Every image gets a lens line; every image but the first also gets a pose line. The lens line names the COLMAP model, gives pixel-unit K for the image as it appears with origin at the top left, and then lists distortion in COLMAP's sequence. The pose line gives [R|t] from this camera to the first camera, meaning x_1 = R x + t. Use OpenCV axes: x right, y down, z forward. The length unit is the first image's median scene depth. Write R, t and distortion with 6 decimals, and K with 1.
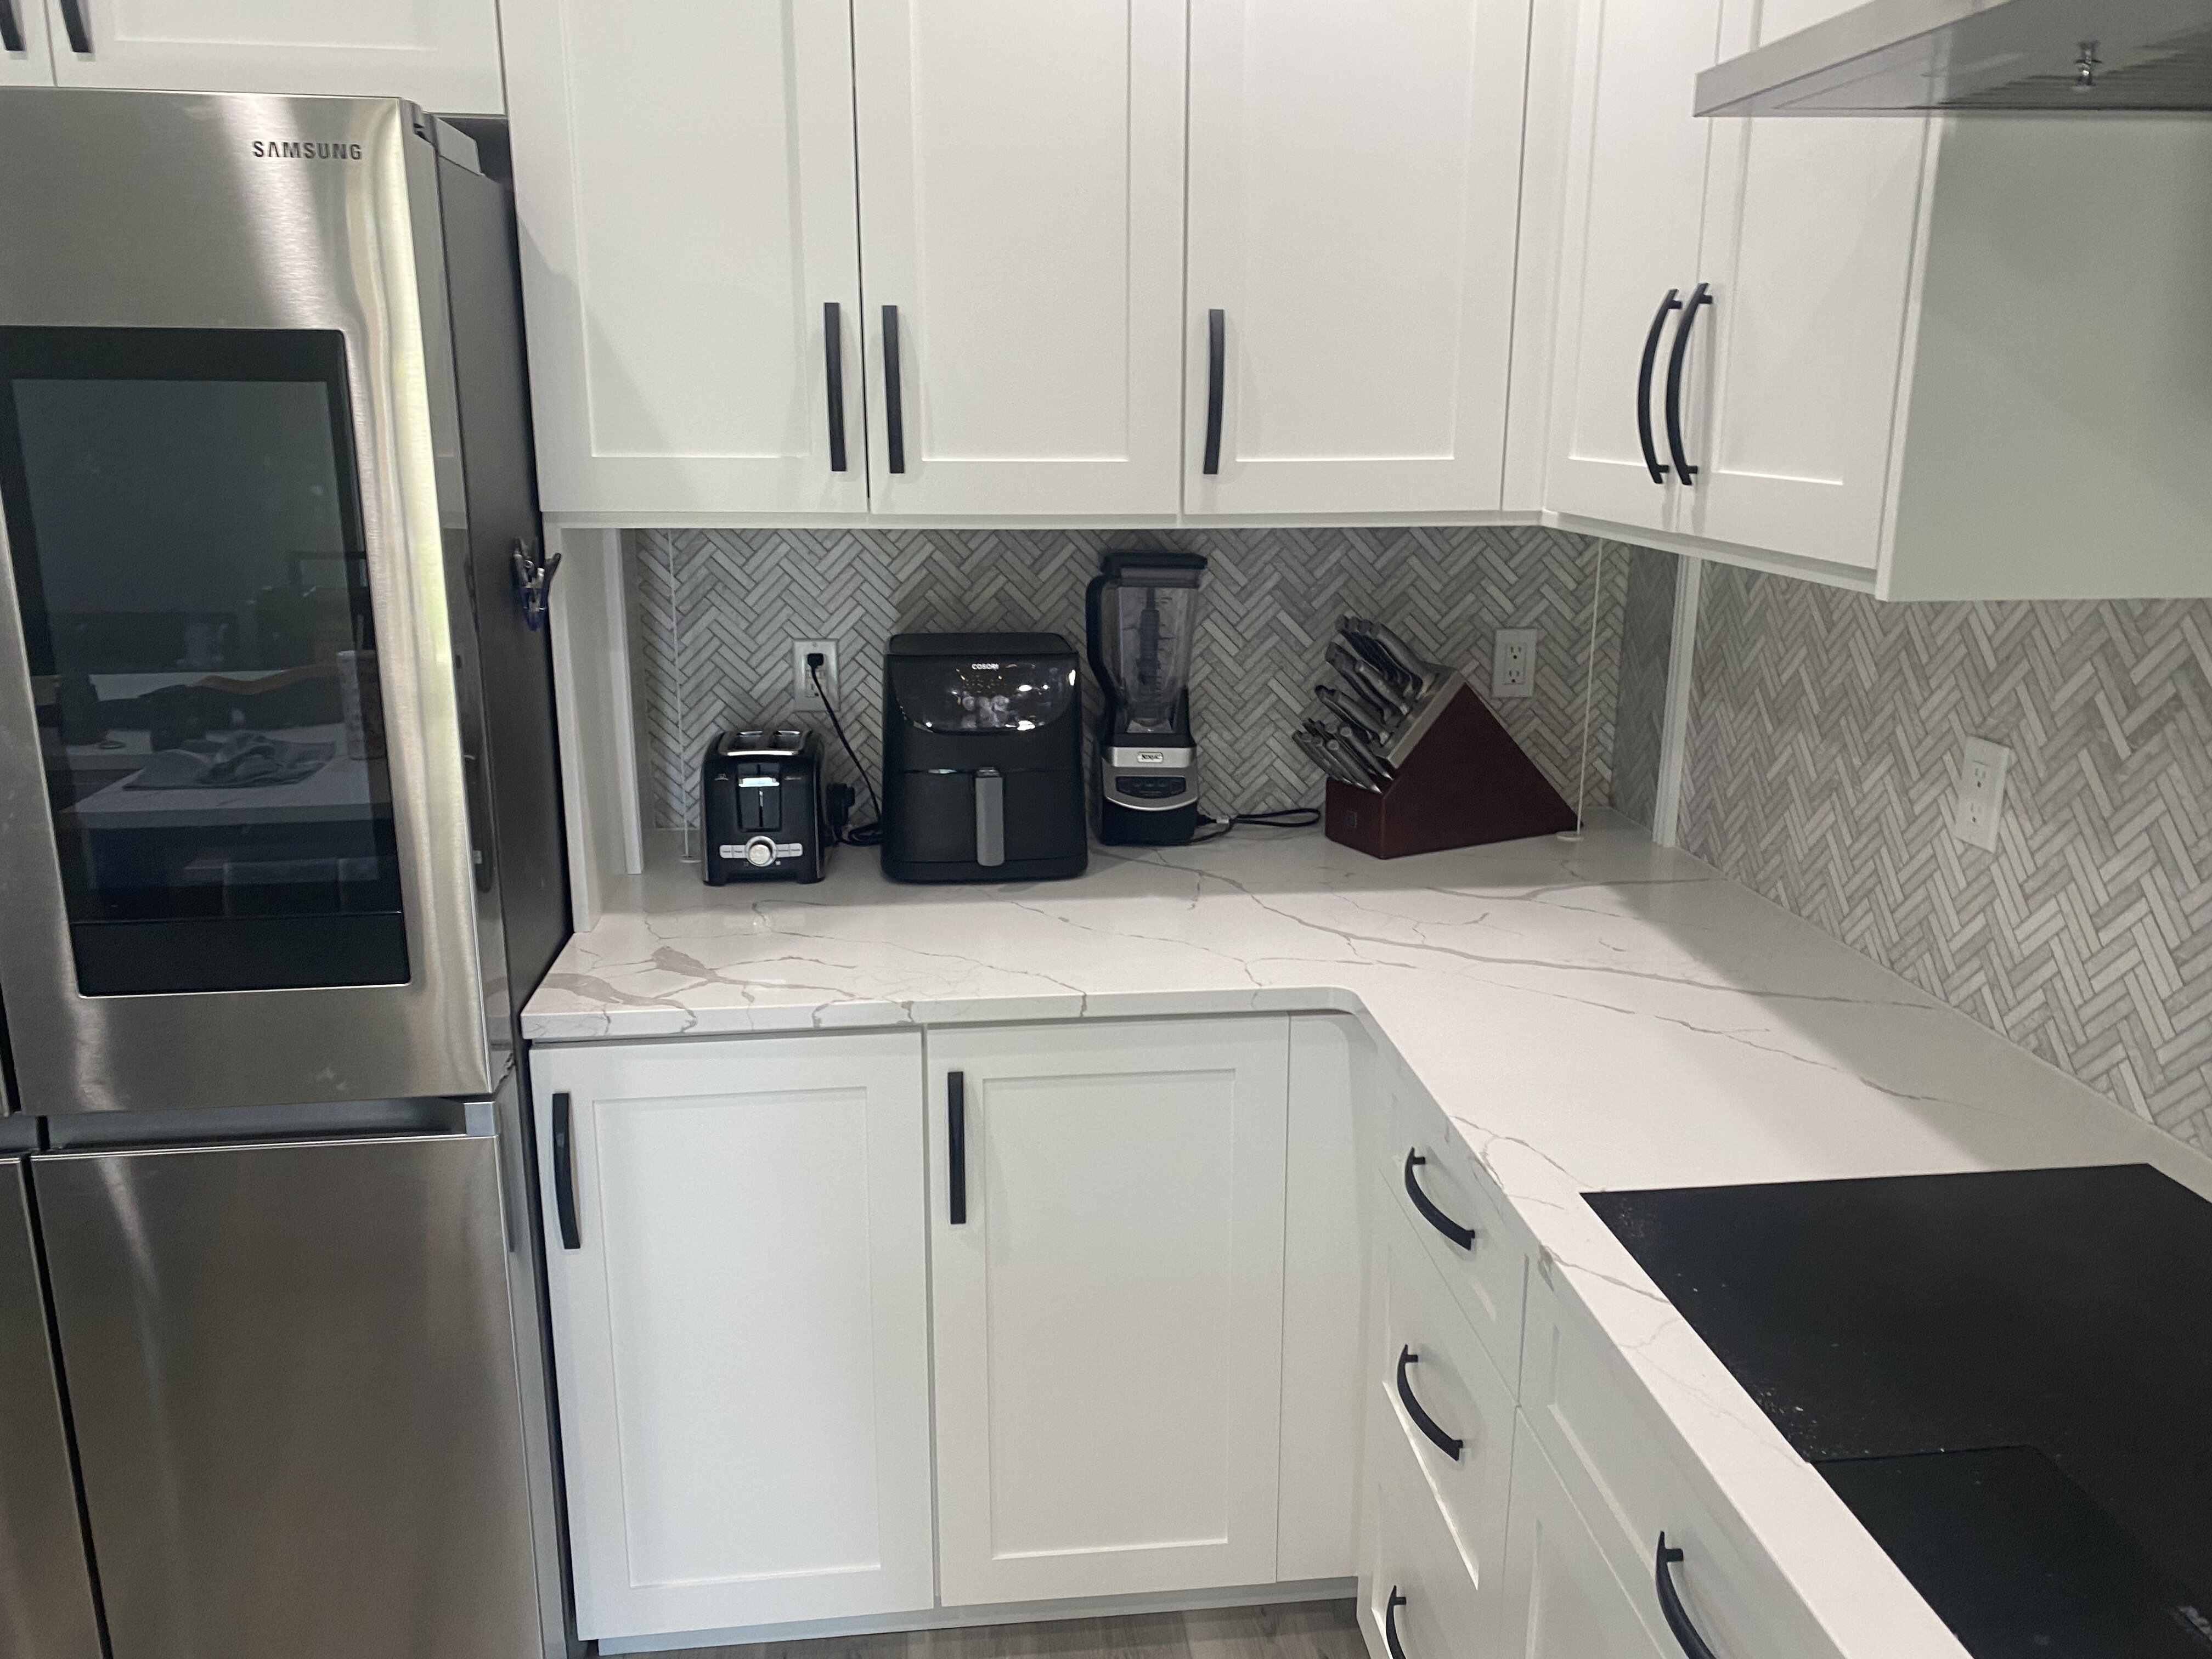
lens RADIAL K [[1694.3, 0, 1130.6], [0, 1694.3, 817.4], [0, 0, 1]] dist [0.037471, -0.033583]
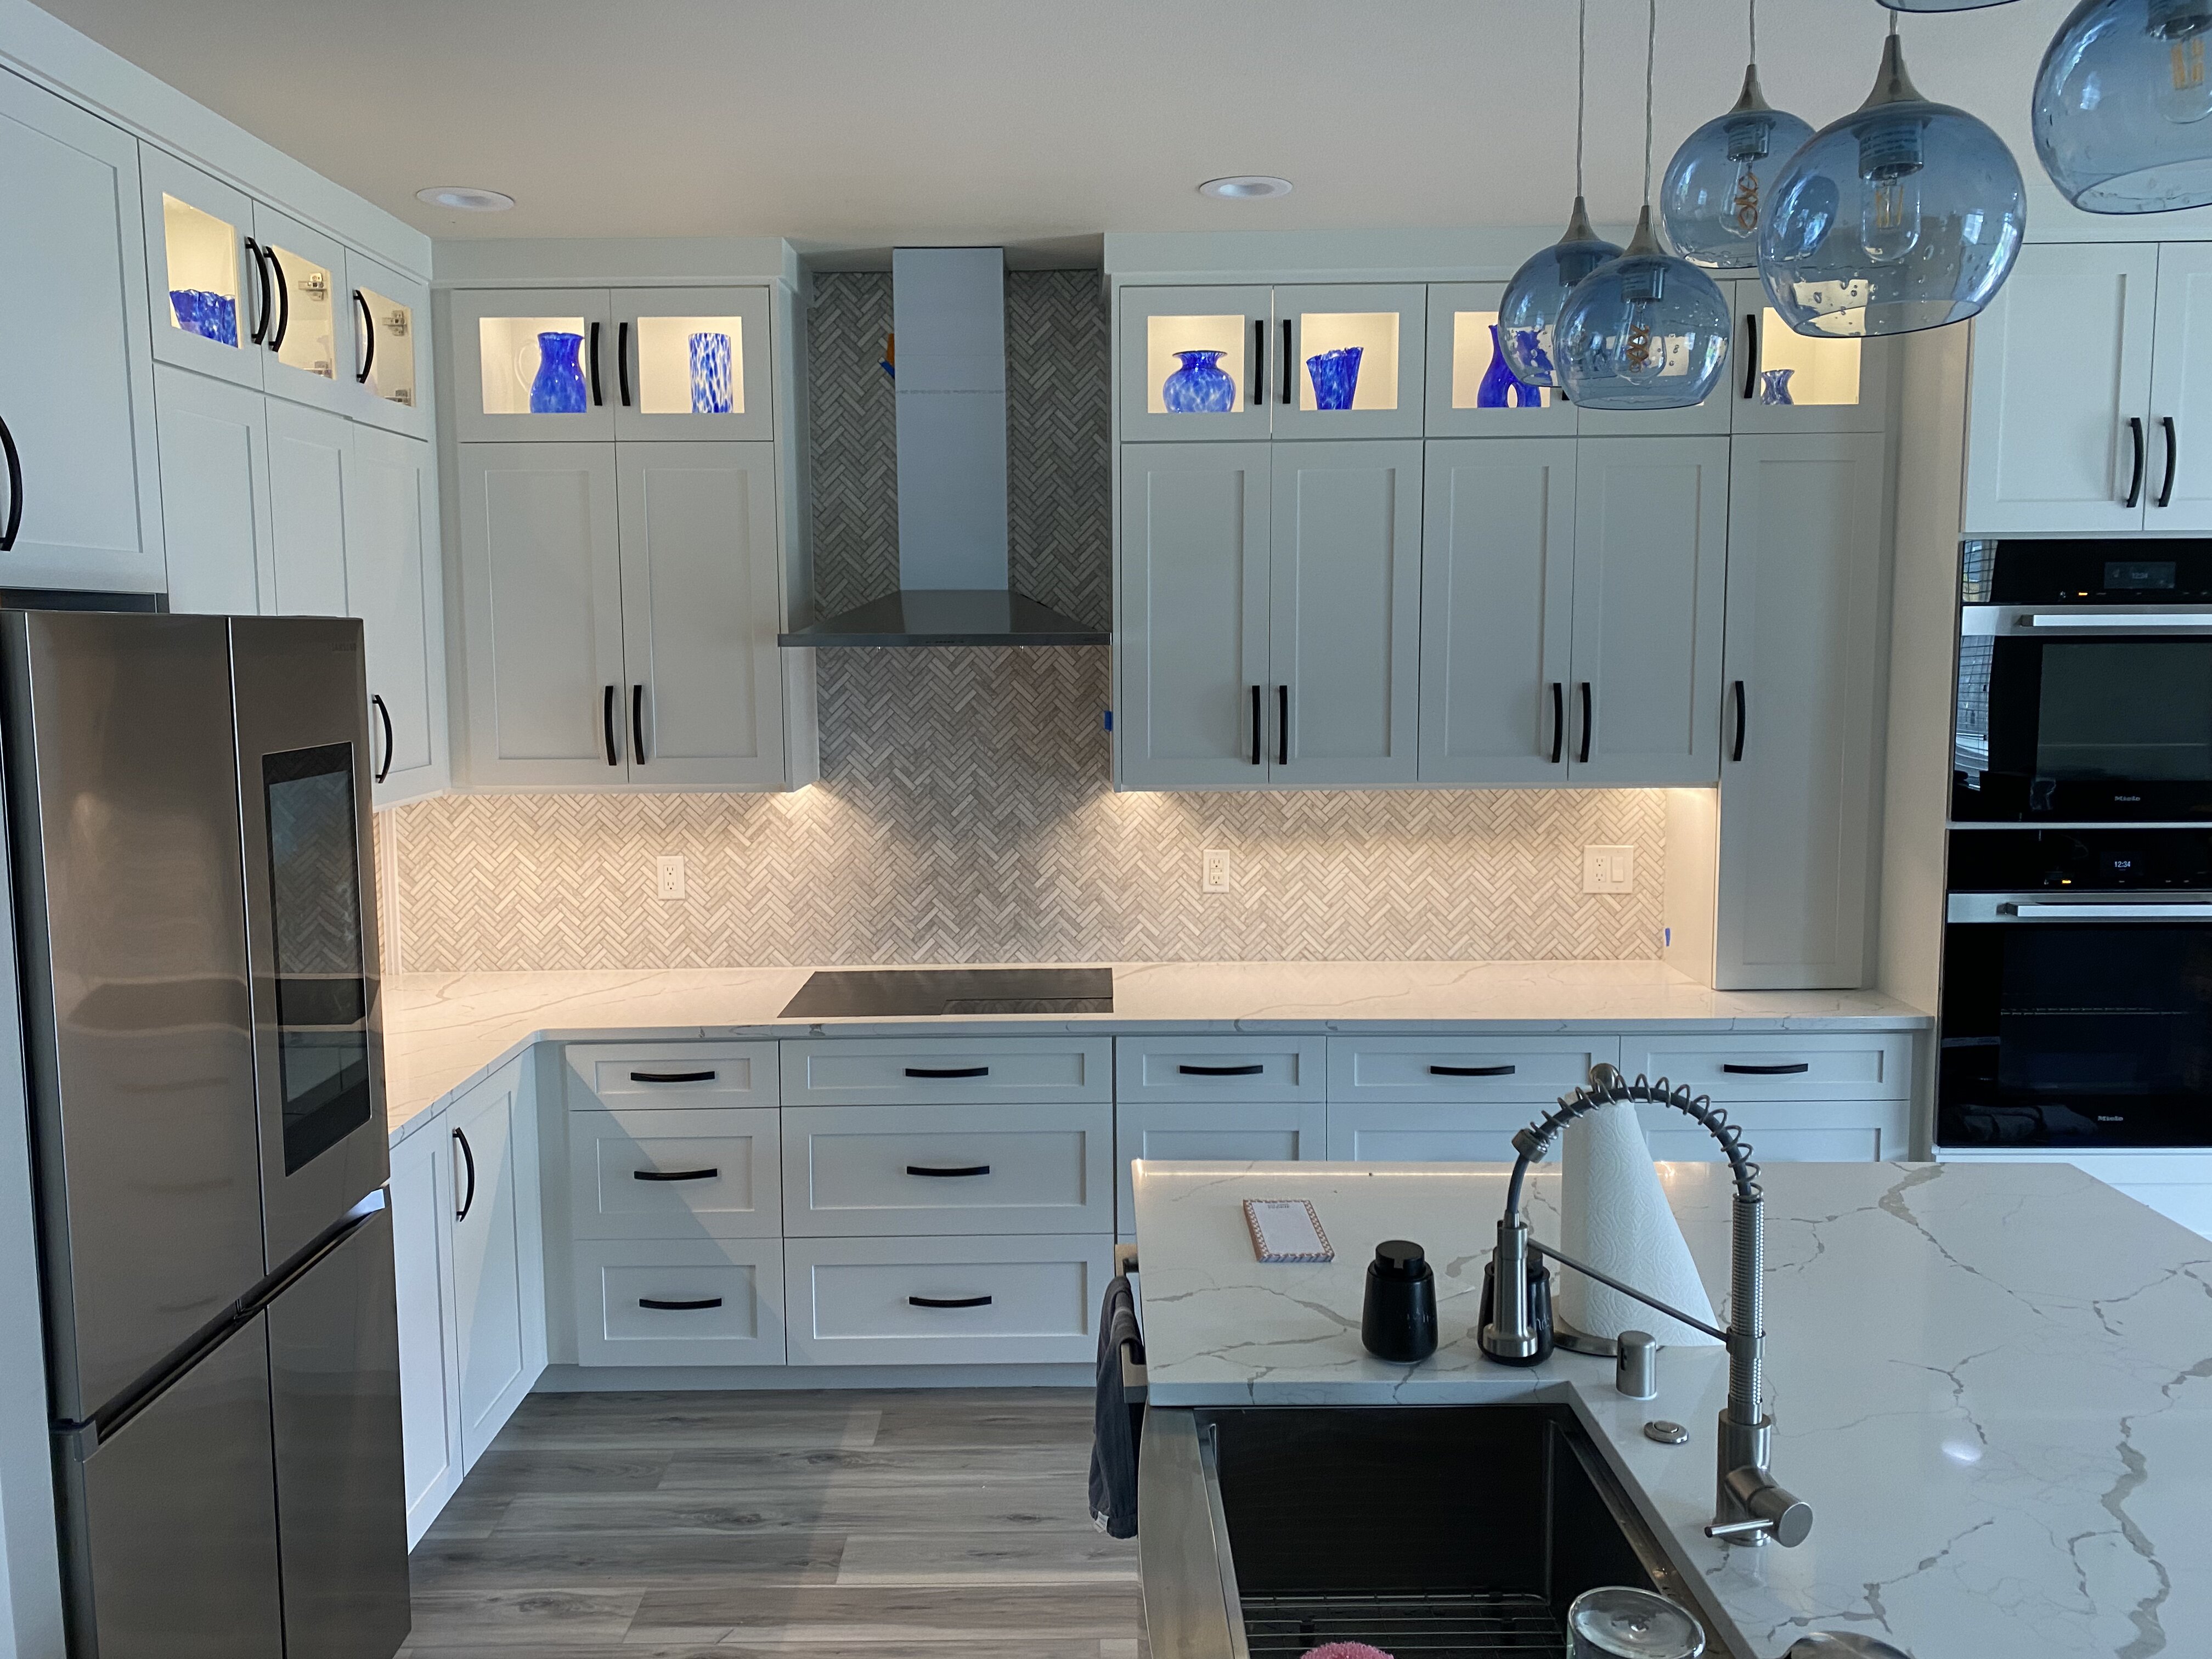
lens RADIAL K [[1694.3, 0, 1051.1], [0, 1694.3, 775.8], [0, 0, 1]] dist [0.037471, -0.033583]
pose [[0.134916, -0.089279, 0.986827, -1.662525], [0.250920, 0.966548, 0.053140, -0.133898], [-0.958560, 0.240445, 0.152805, 0.057042]]
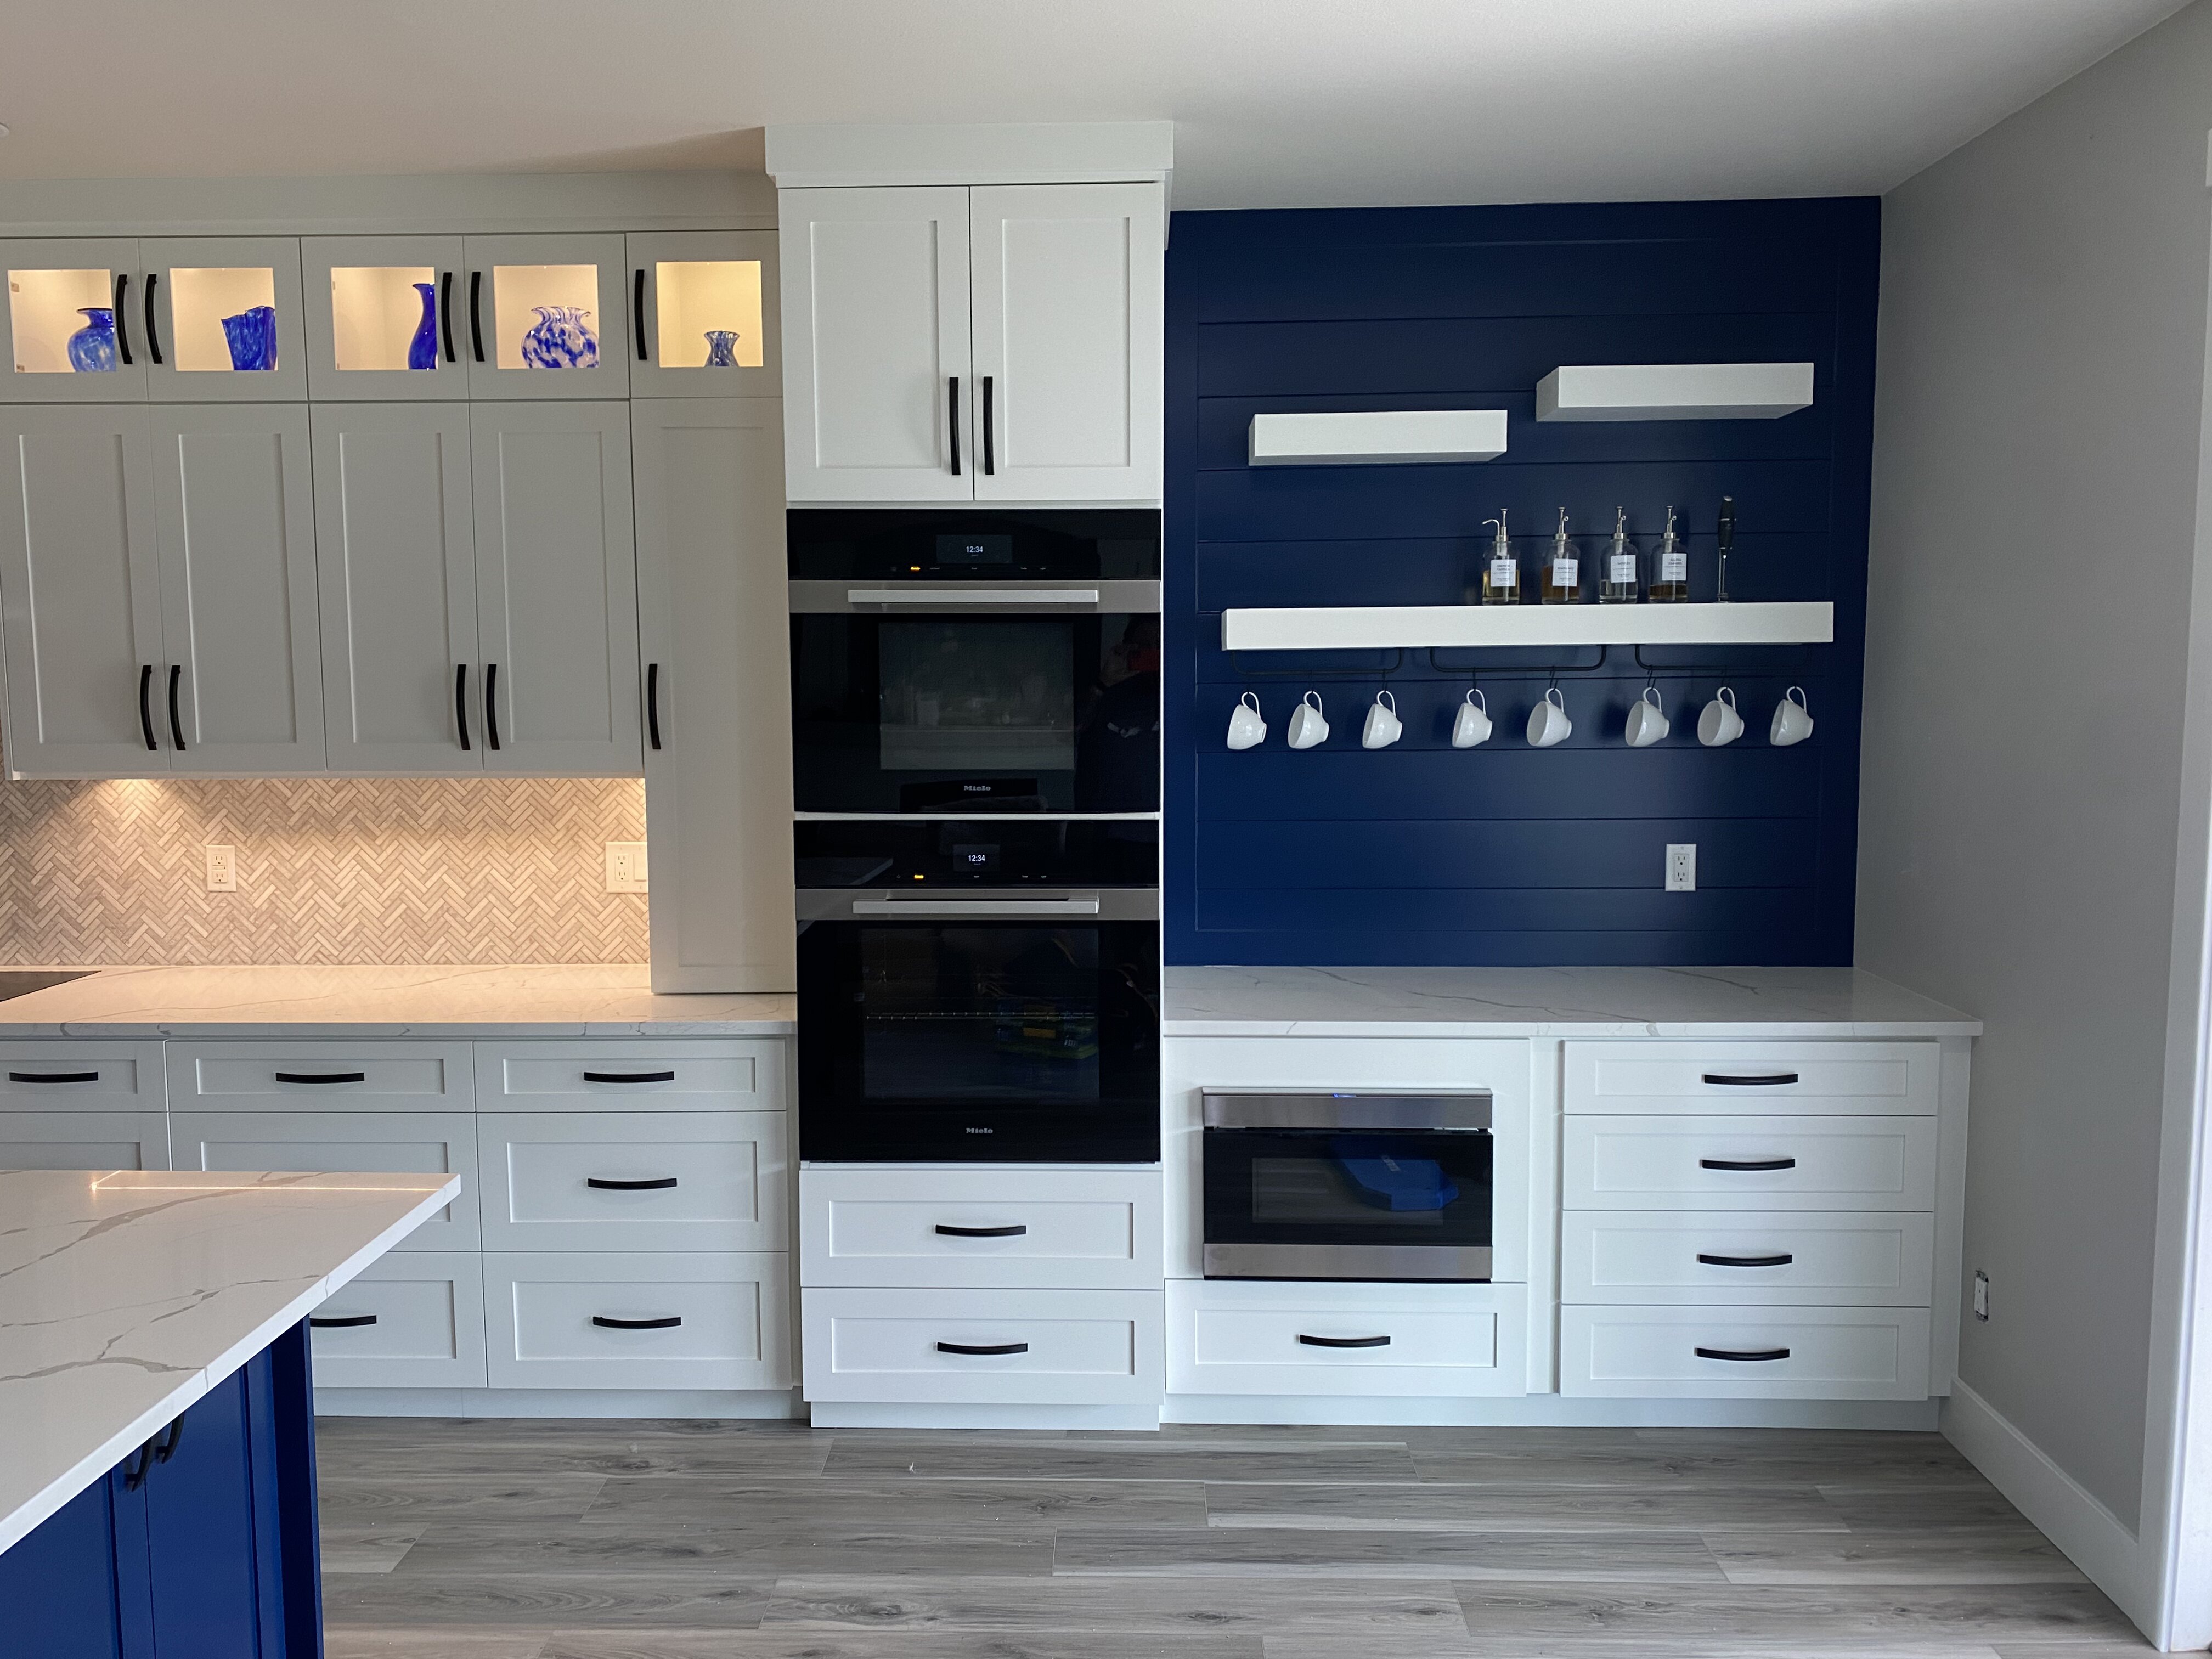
lens RADIAL K [[1694.3, 0, 1056.2], [0, 1694.3, 807.2], [0, 0, 1]] dist [0.037471, -0.033583]
pose [[0.157843, -0.092666, 0.983107, -1.354107], [0.247626, 0.967489, 0.051436, 0.230863], [-0.955912, 0.235324, 0.175658, -1.144883]]
